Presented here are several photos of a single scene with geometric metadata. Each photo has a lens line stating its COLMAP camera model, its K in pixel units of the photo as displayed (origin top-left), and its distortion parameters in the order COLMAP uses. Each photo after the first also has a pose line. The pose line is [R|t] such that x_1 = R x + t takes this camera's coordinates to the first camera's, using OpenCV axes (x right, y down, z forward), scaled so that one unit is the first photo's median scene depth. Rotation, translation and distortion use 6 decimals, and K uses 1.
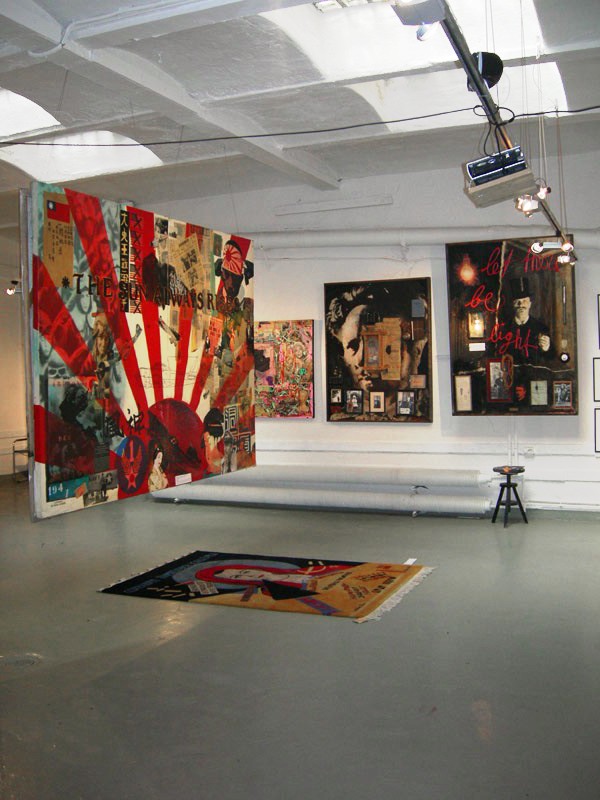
lens RADIAL K [[821.2, 0, 300.0], [0, 821.2, 400.0], [0, 0, 1]] dist [-0.155976, -0.003012]
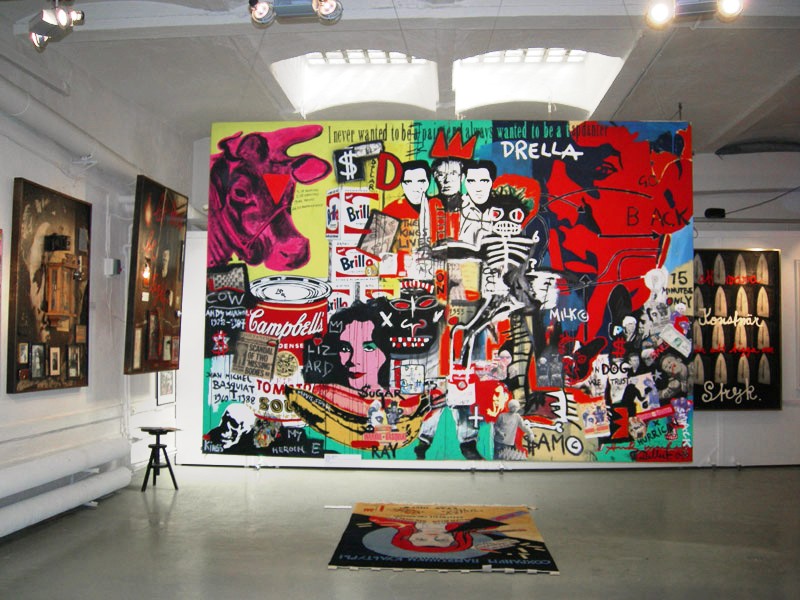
lens RADIAL K [[821.2, 0, 400.0], [0, 821.2, 300.0], [0, 0, 1]] dist [-0.155976, -0.003012]
pose [[-0.328087, 0.058782, 0.942817, -0.667598], [0.020997, 0.998269, -0.054932, -0.006521], [-0.944414, 0.001774, -0.328753, 0.954061]]
